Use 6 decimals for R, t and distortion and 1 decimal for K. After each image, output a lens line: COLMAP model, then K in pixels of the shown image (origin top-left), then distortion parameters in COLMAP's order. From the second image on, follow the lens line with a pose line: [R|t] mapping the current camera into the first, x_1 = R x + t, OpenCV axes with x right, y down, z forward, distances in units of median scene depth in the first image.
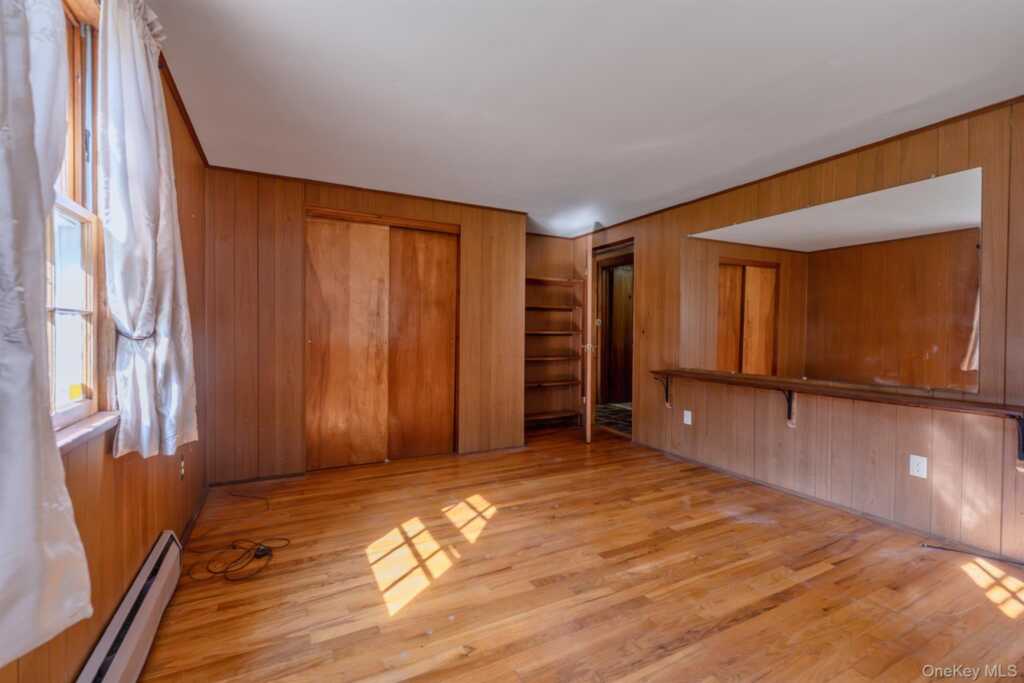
lens RADIAL K [[421.1, 0, 509.2], [0, 421.1, 341.8], [0, 0, 1]] dist [-0.003674, -0.000919]
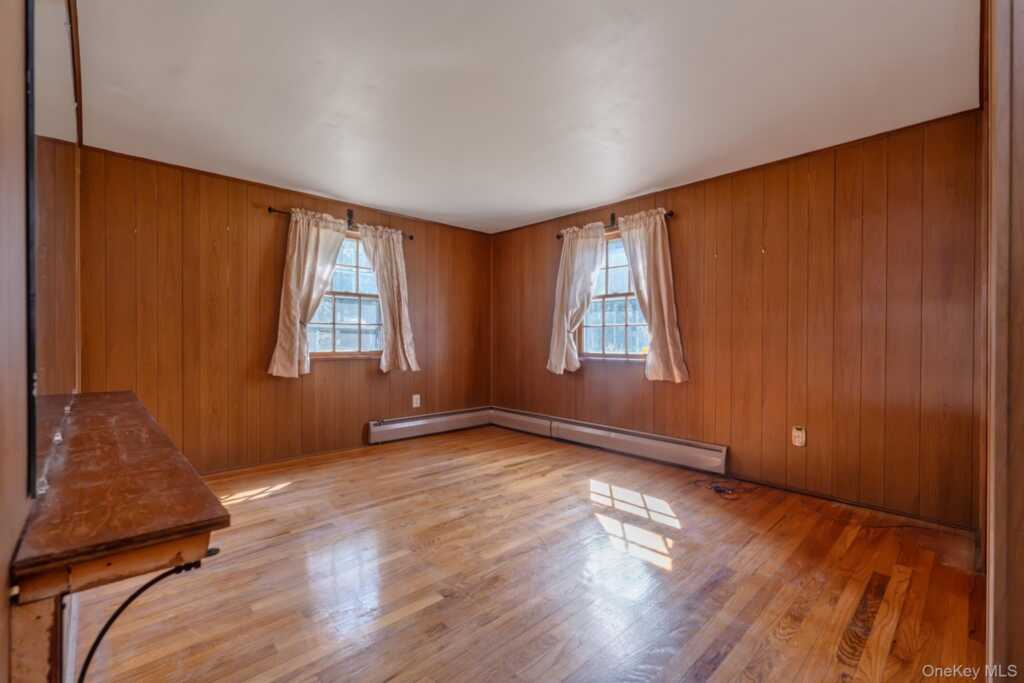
lens RADIAL K [[450.0, 0, 511.4], [0, 450.0, 342.1], [0, 0, 1]] dist [-0.010002, -0.000261]
pose [[-0.960050, -0.007767, -0.279721, 0.503178], [-0.012547, 0.999804, 0.015301, -0.009072], [0.279548, 0.018199, -0.959959, 2.195029]]
